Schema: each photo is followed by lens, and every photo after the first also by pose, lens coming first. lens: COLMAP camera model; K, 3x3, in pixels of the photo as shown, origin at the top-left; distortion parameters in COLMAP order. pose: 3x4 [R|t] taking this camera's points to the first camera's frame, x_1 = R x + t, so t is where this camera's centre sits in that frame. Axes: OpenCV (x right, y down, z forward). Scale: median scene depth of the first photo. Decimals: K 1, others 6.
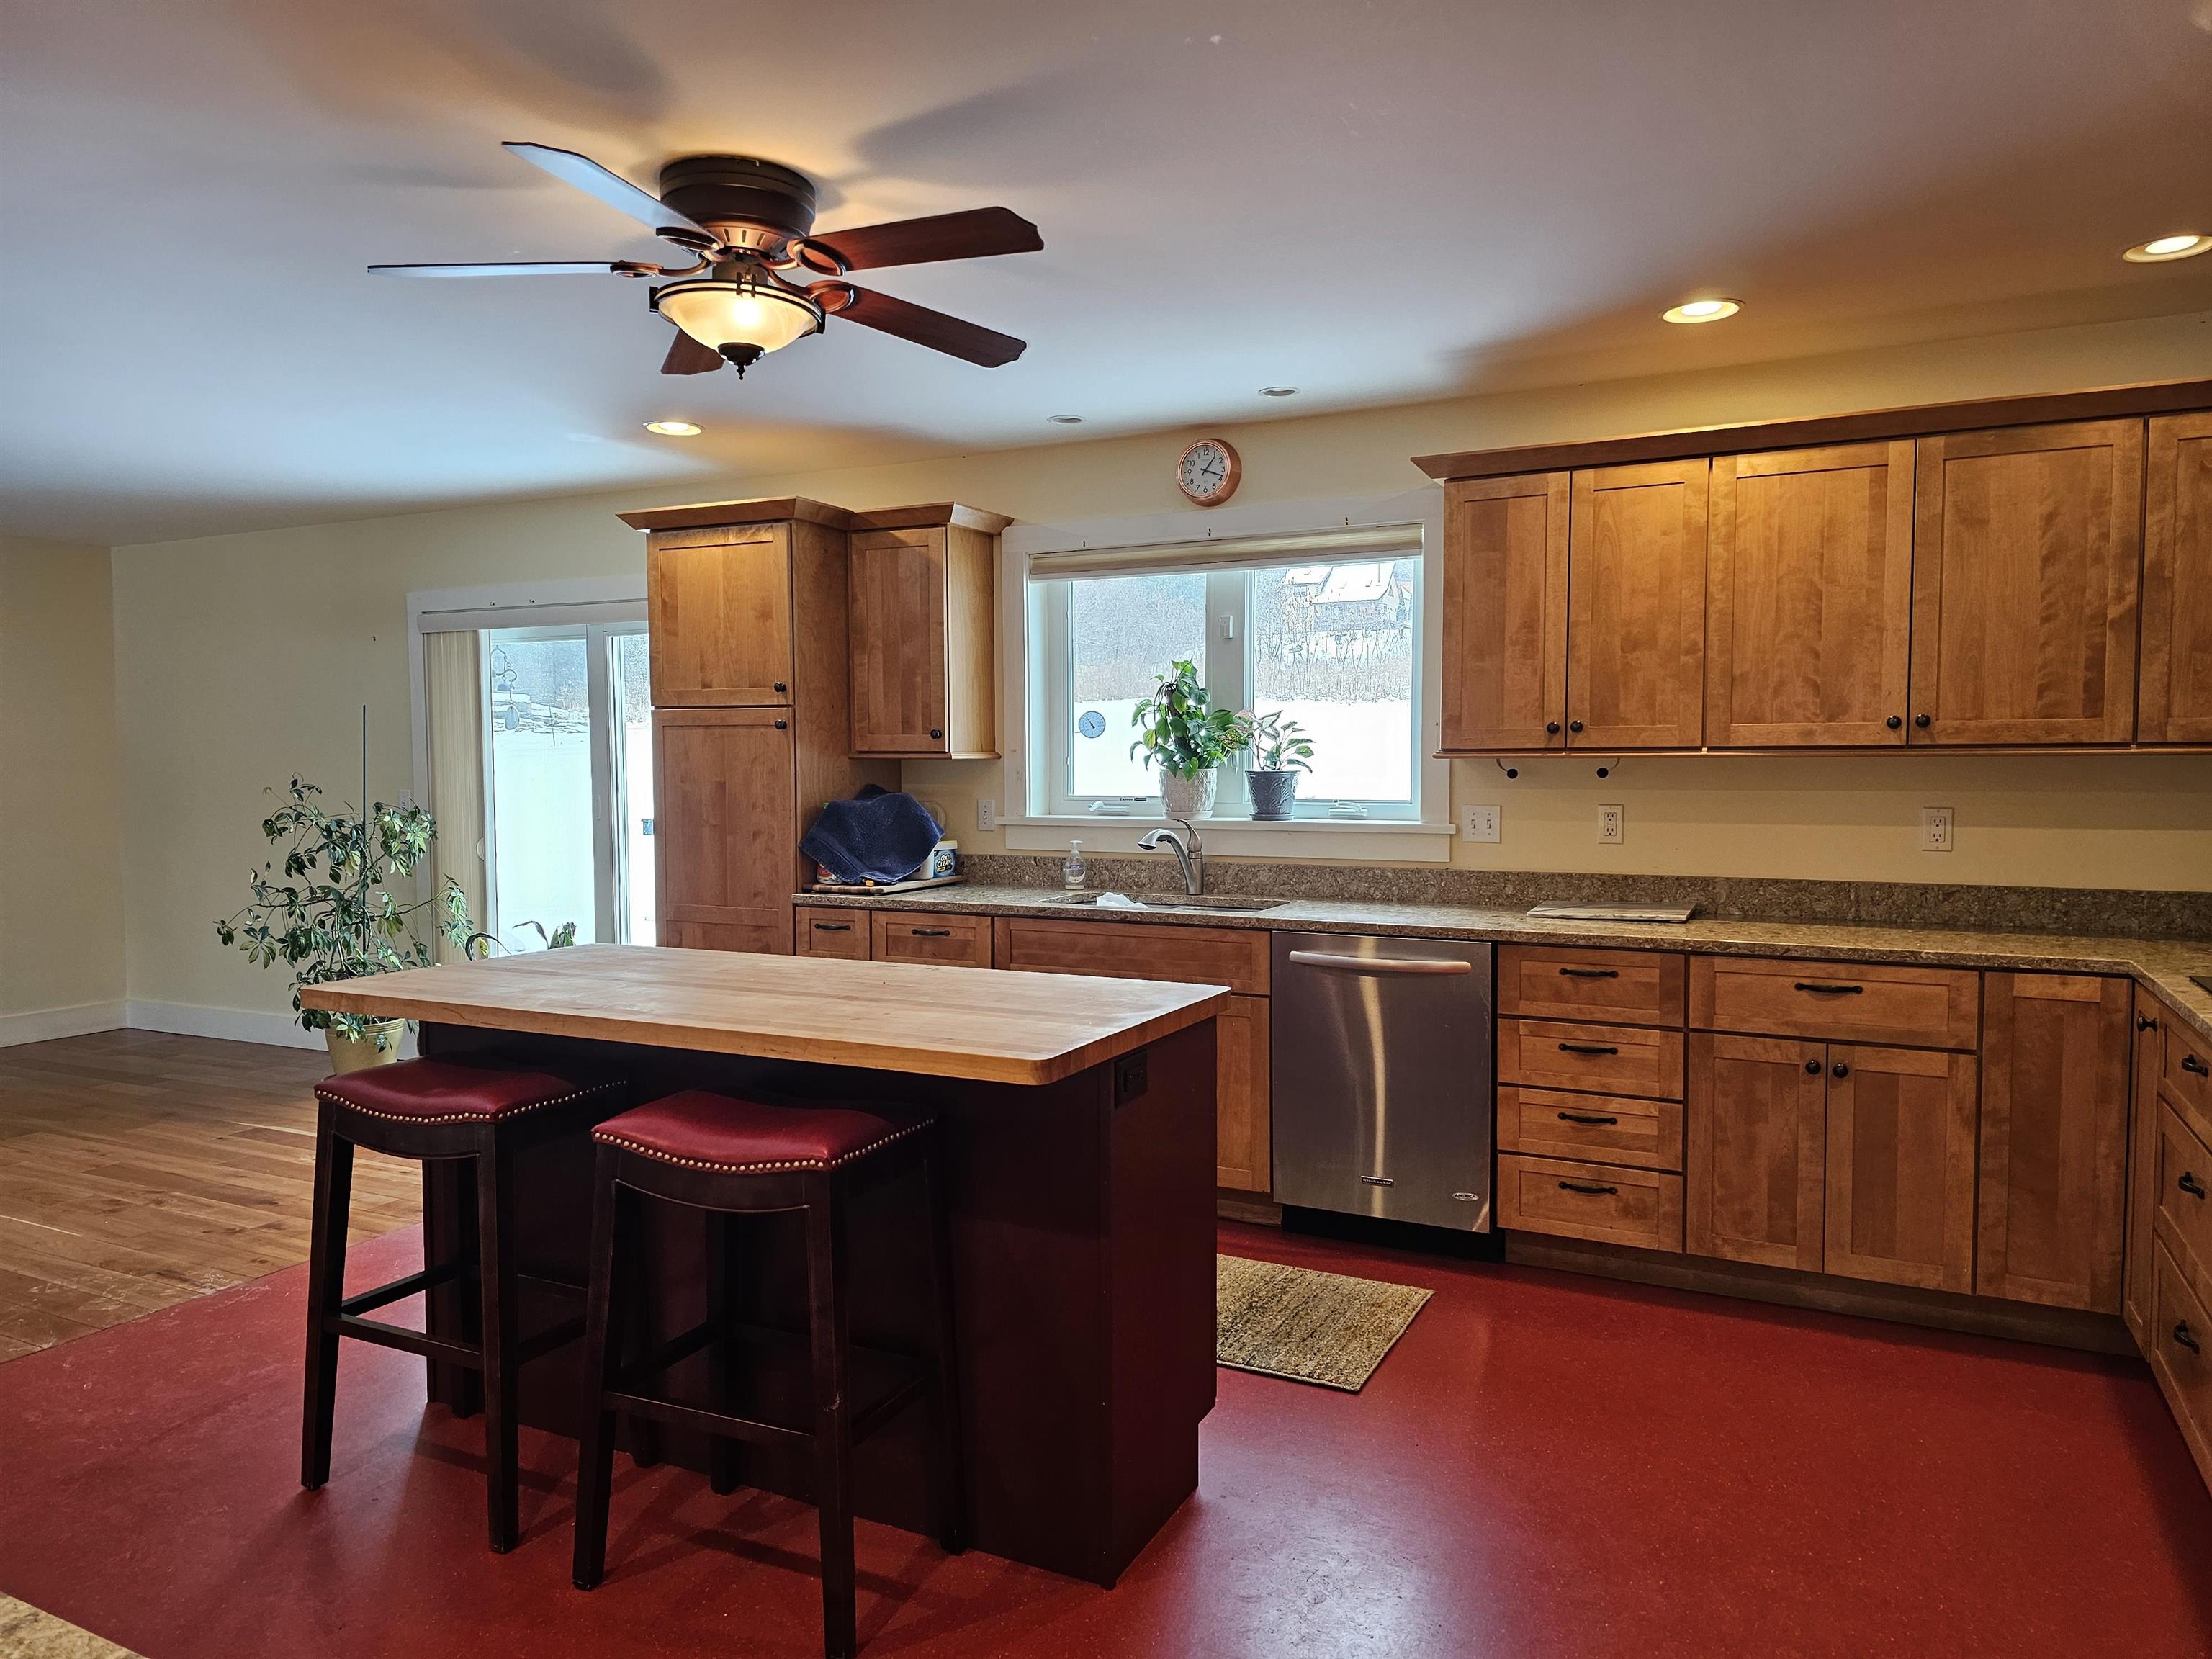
lens RADIAL K [[1478.2, 0, 1089.8], [0, 1478.2, 839.2], [0, 0, 1]] dist [0.077765, -0.073084]
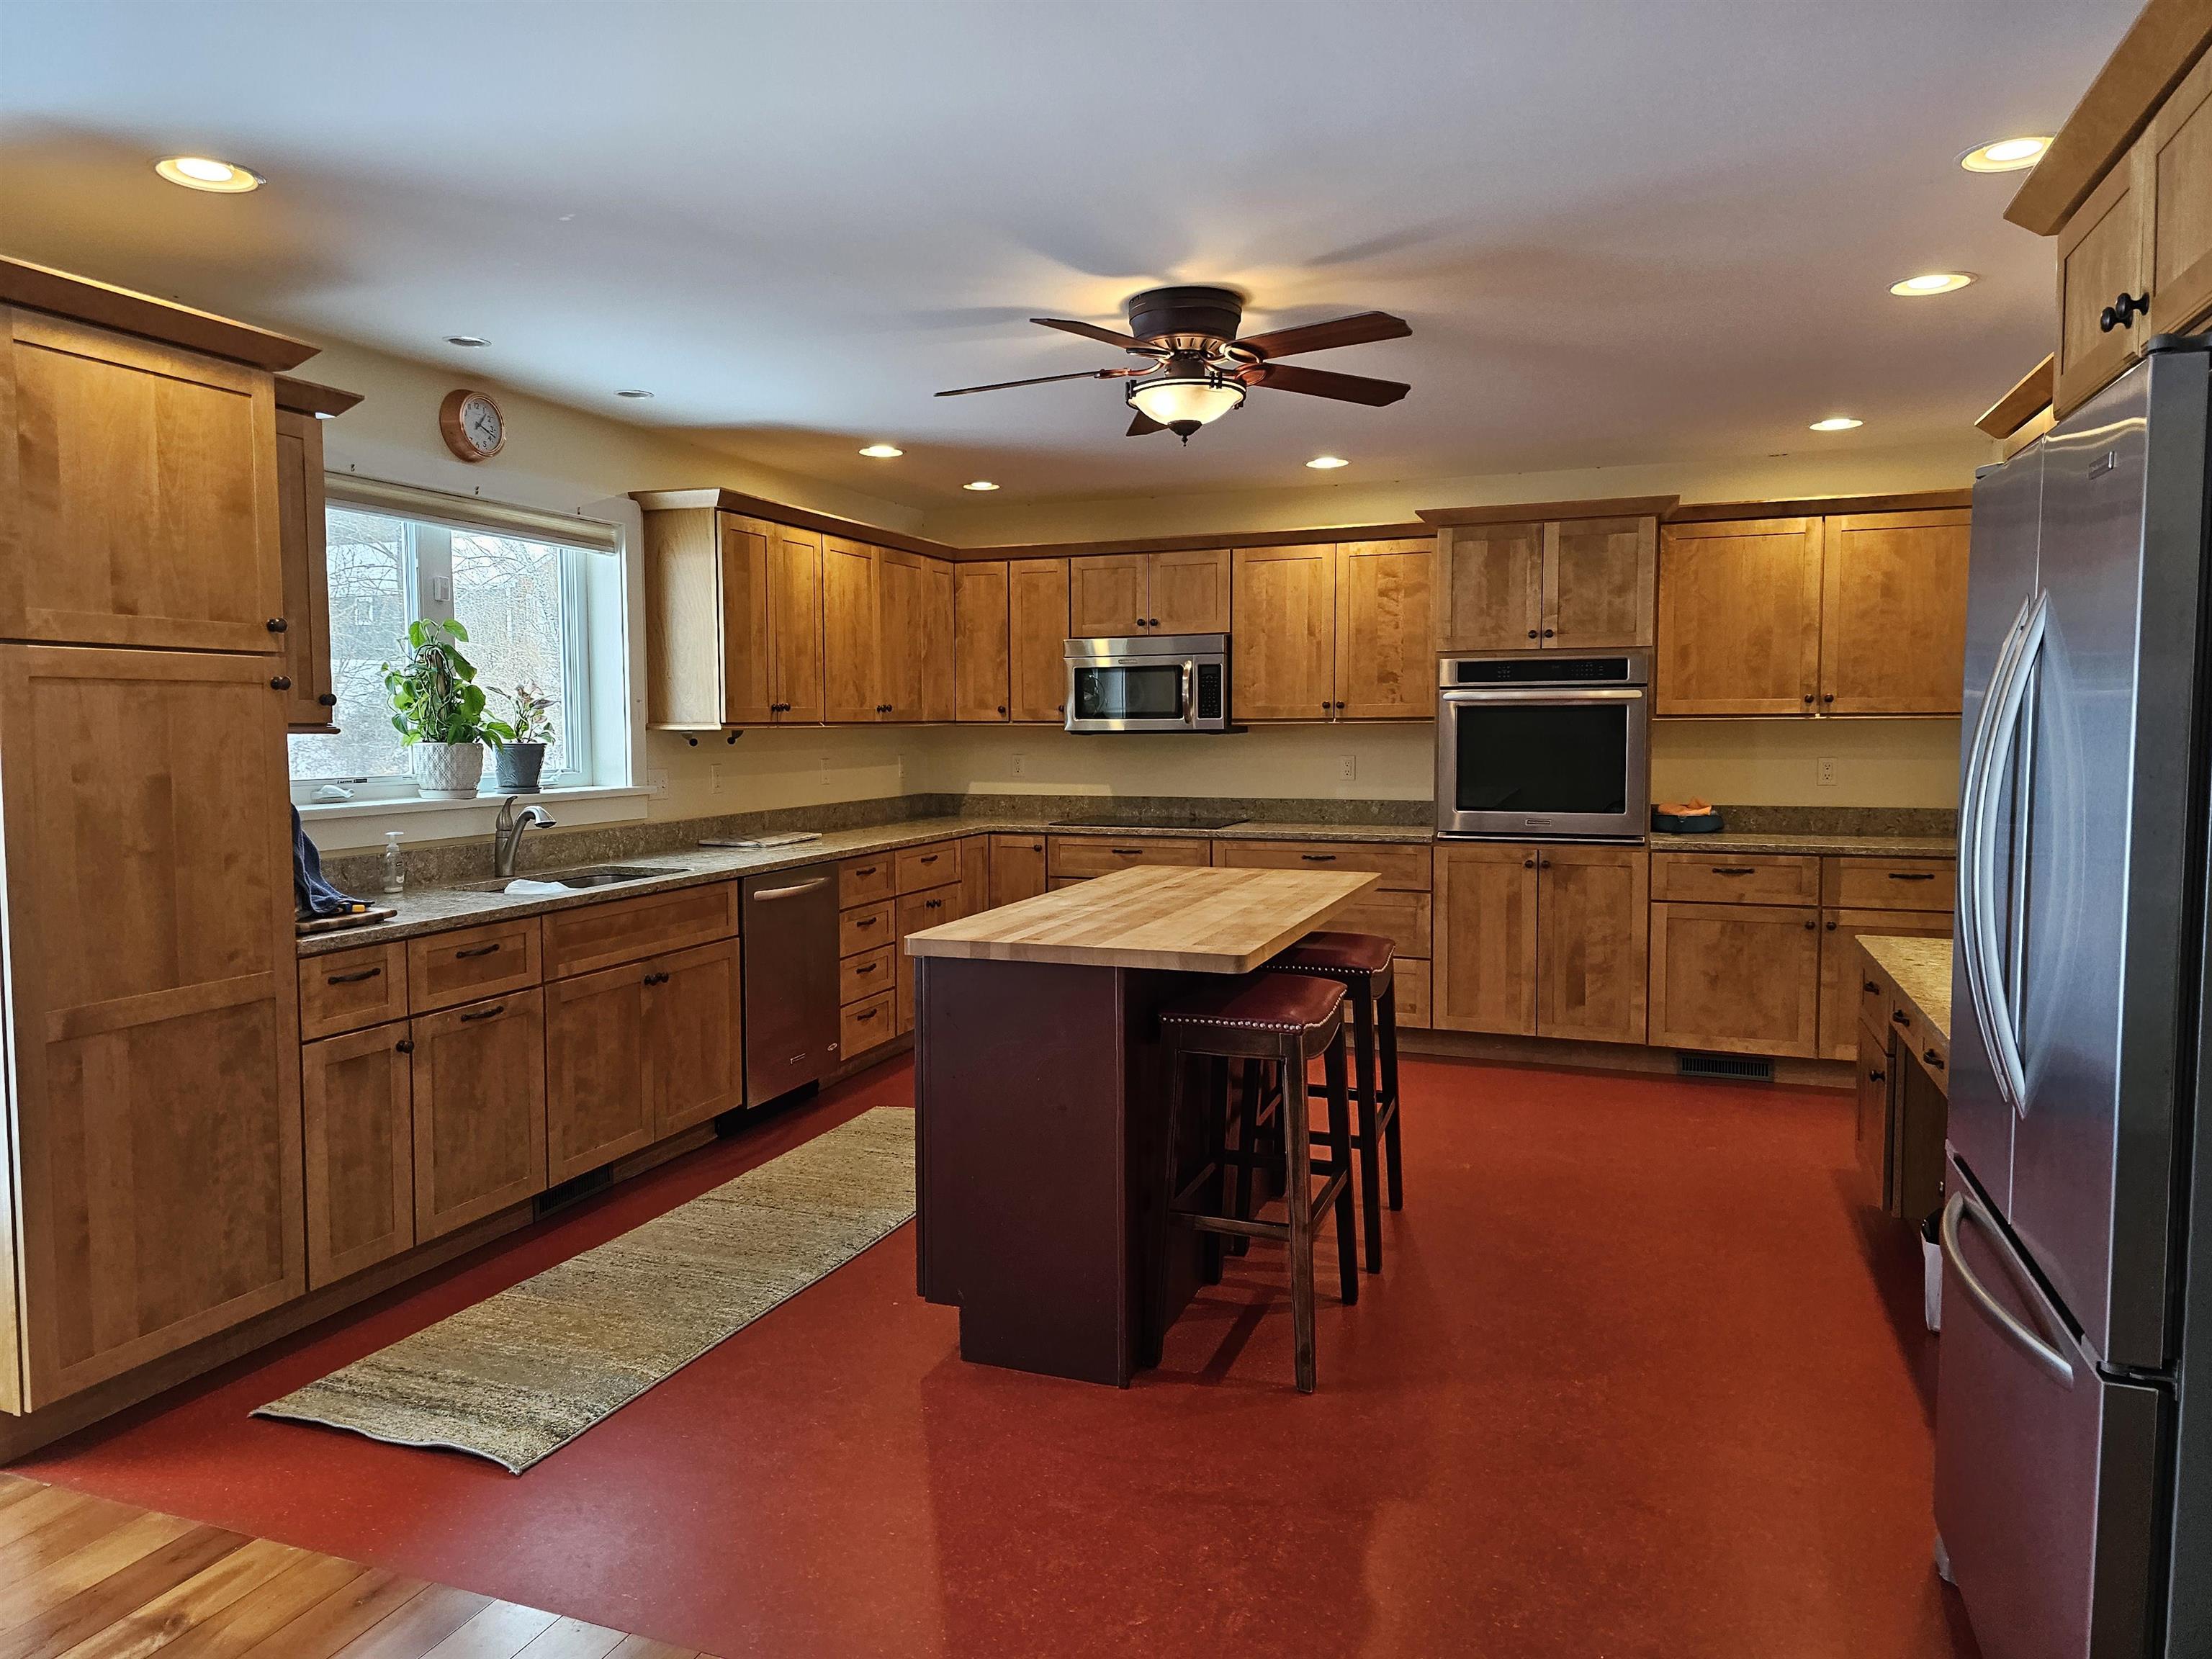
lens RADIAL K [[1478.2, 0, 1069.9], [0, 1478.2, 814.6], [0, 0, 1]] dist [0.077765, -0.073084]
pose [[-0.107196, -0.060214, 0.992413, -1.162753], [0.061221, 0.995871, 0.067036, -0.055281], [-0.992351, 0.067943, -0.103067, 0.940265]]
